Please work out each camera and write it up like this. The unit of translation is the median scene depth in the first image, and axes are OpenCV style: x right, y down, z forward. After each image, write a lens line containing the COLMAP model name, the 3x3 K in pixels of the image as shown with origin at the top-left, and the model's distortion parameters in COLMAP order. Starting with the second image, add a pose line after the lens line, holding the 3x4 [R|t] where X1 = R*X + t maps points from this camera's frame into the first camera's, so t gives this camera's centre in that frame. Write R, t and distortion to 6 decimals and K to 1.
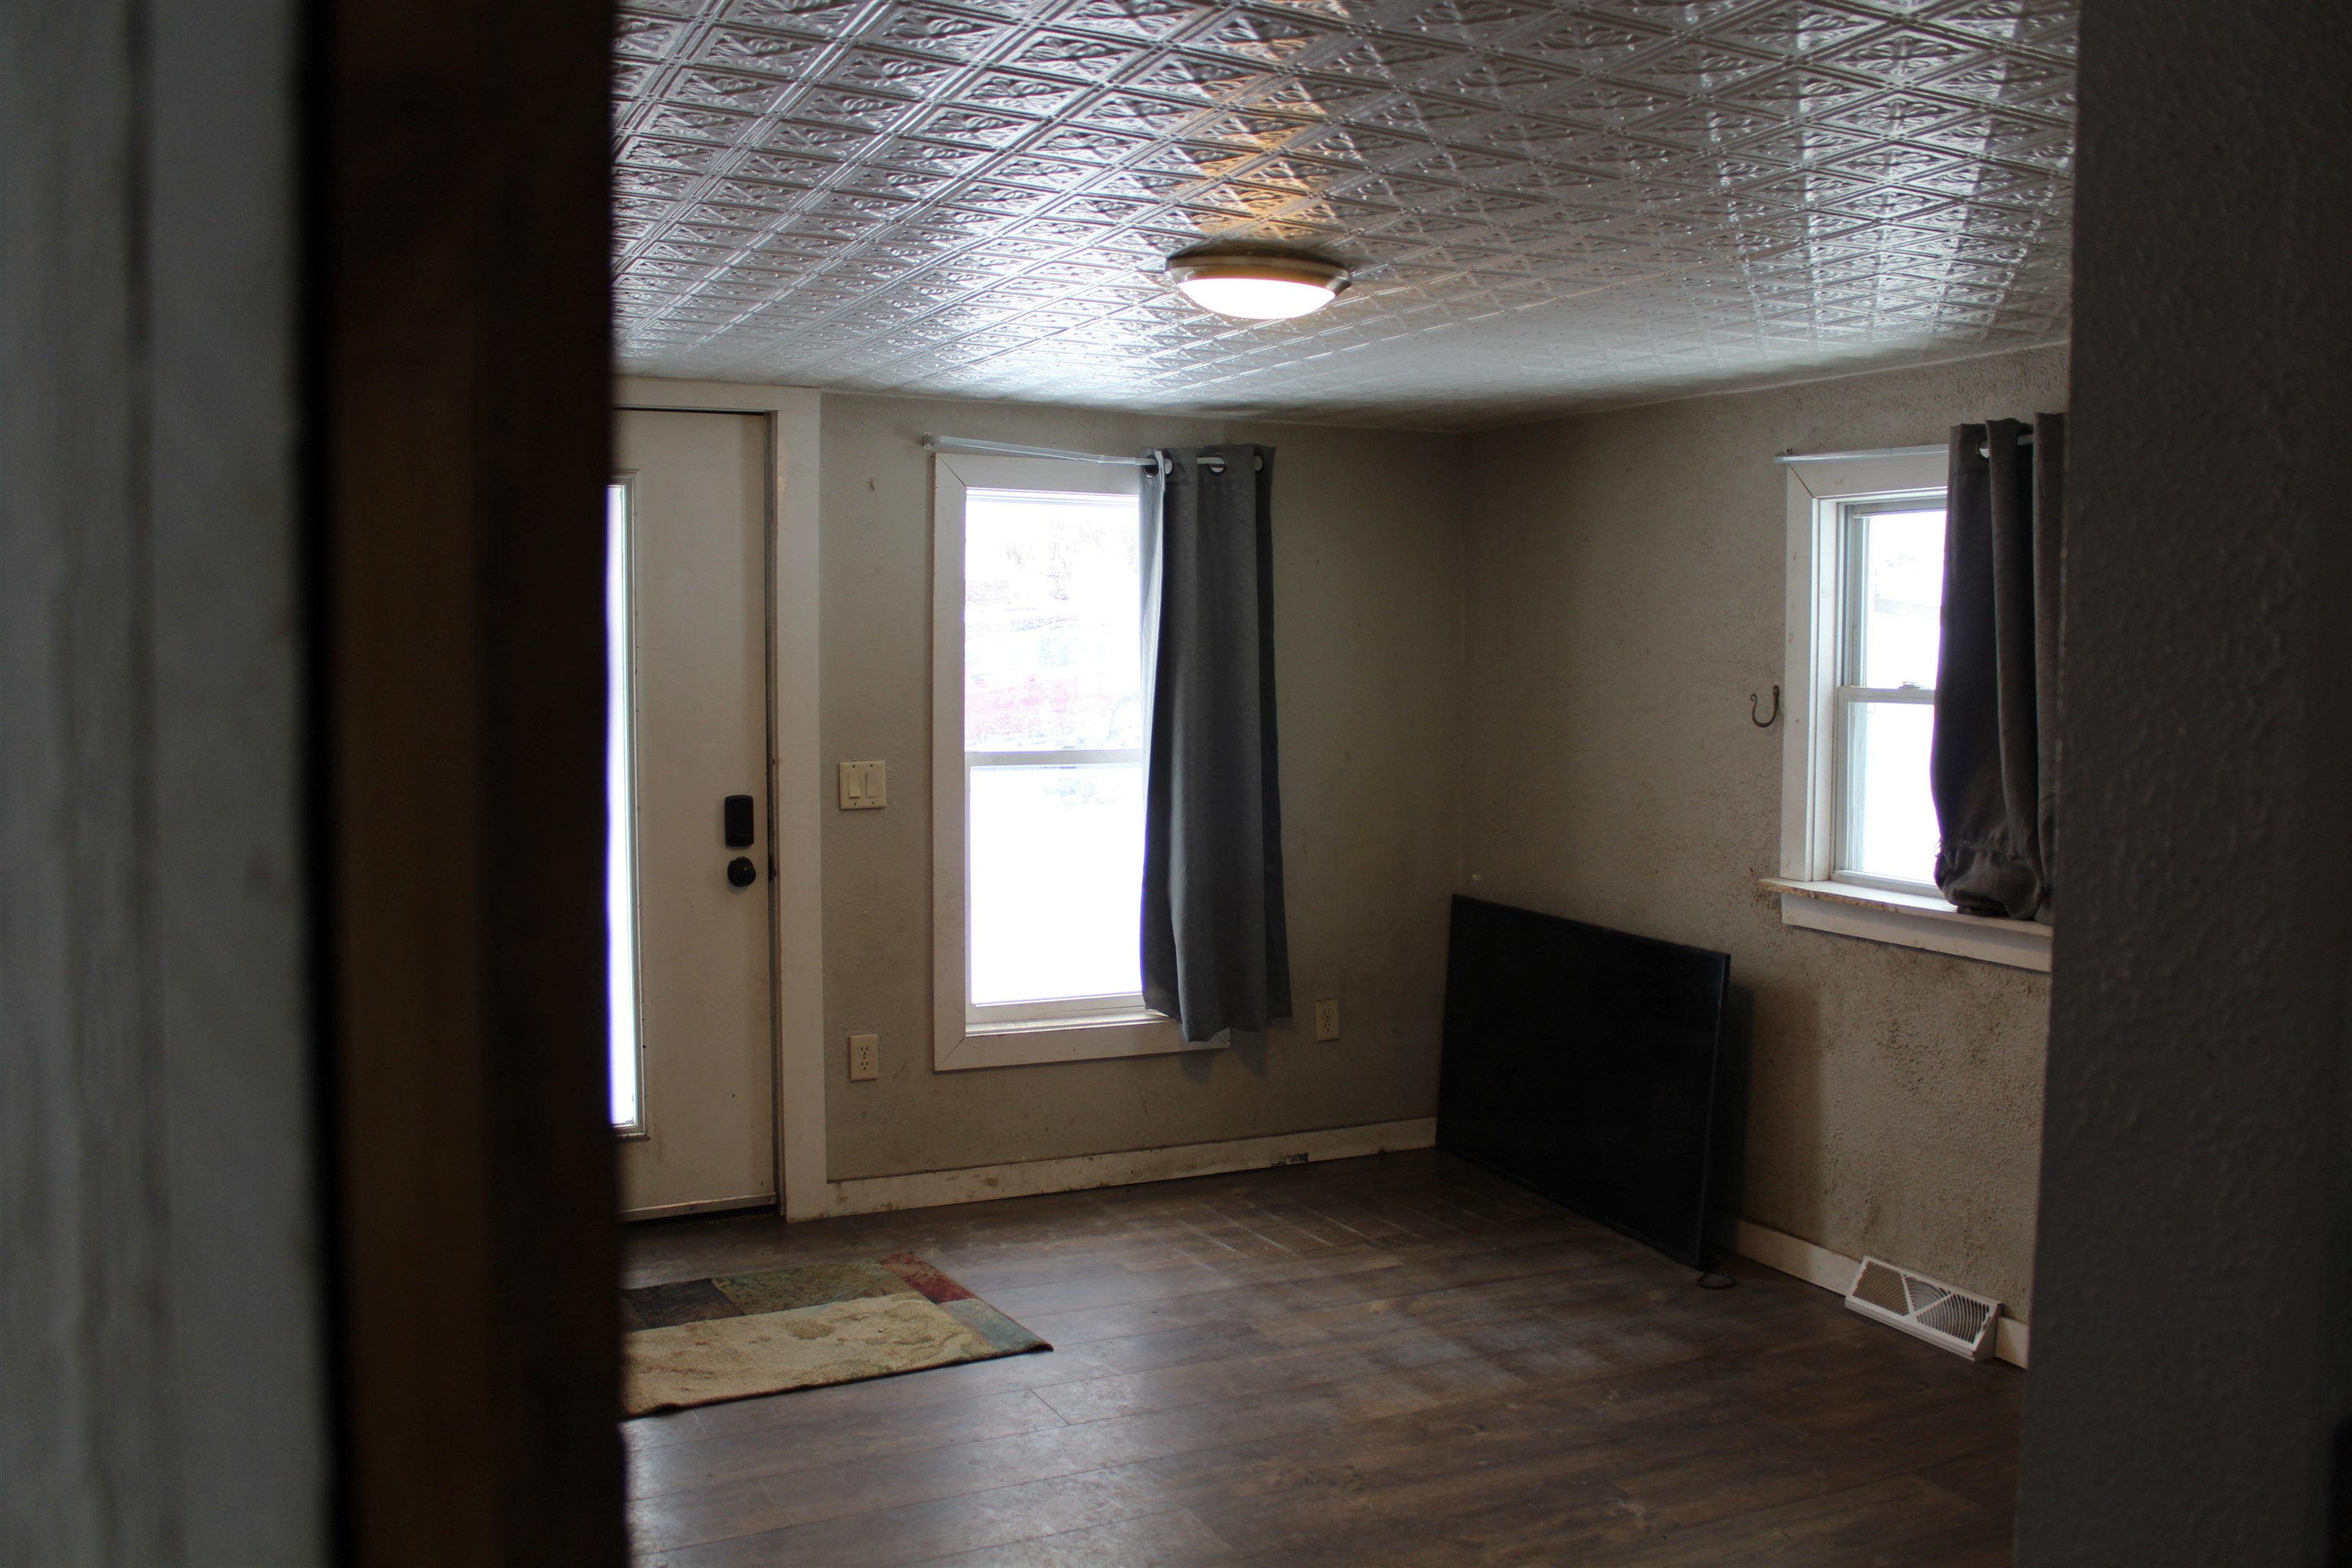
lens RADIAL K [[1975.7, 0, 1176.0], [0, 1975.7, 784.0], [0, 0, 1]] dist [-0.115432, 0.102180]
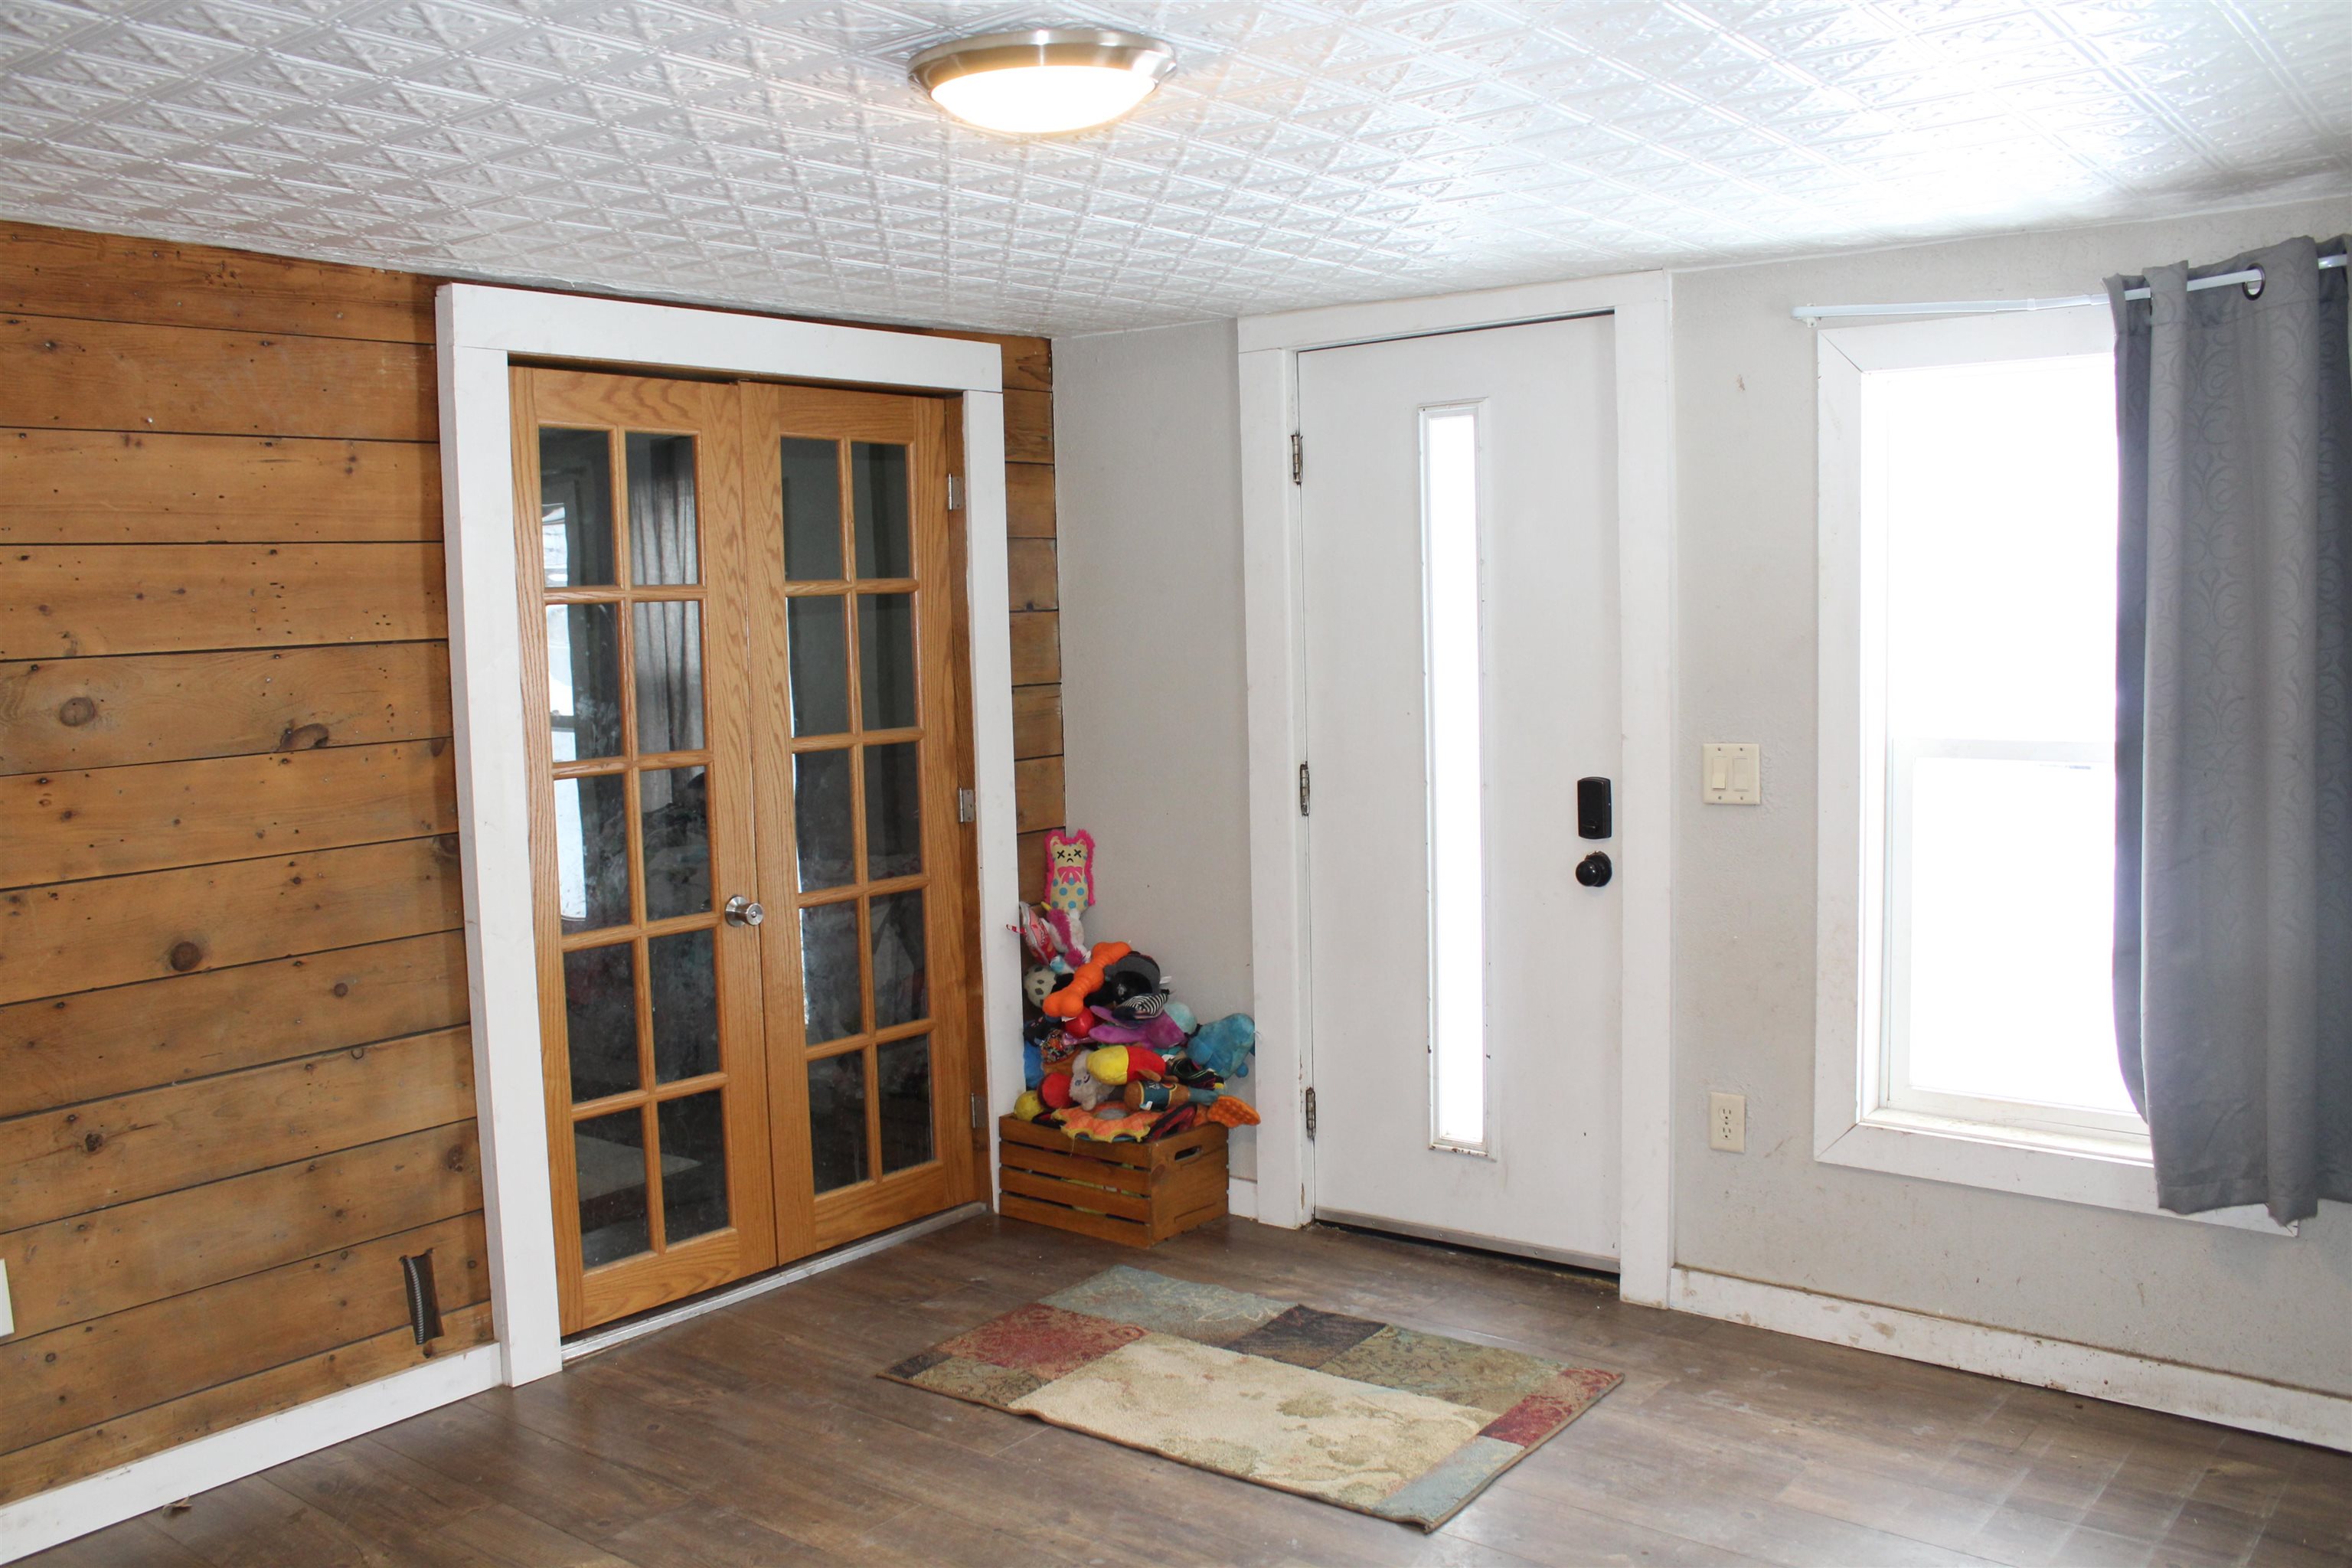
lens RADIAL K [[1975.7, 0, 1176.0], [0, 1975.7, 784.0], [0, 0, 1]] dist [-0.115432, 0.102180]
pose [[0.437839, 0.061421, -0.896953, 0.443435], [-0.036374, 0.998057, 0.050588, -0.026948], [0.898317, 0.010477, 0.439222, 0.471674]]
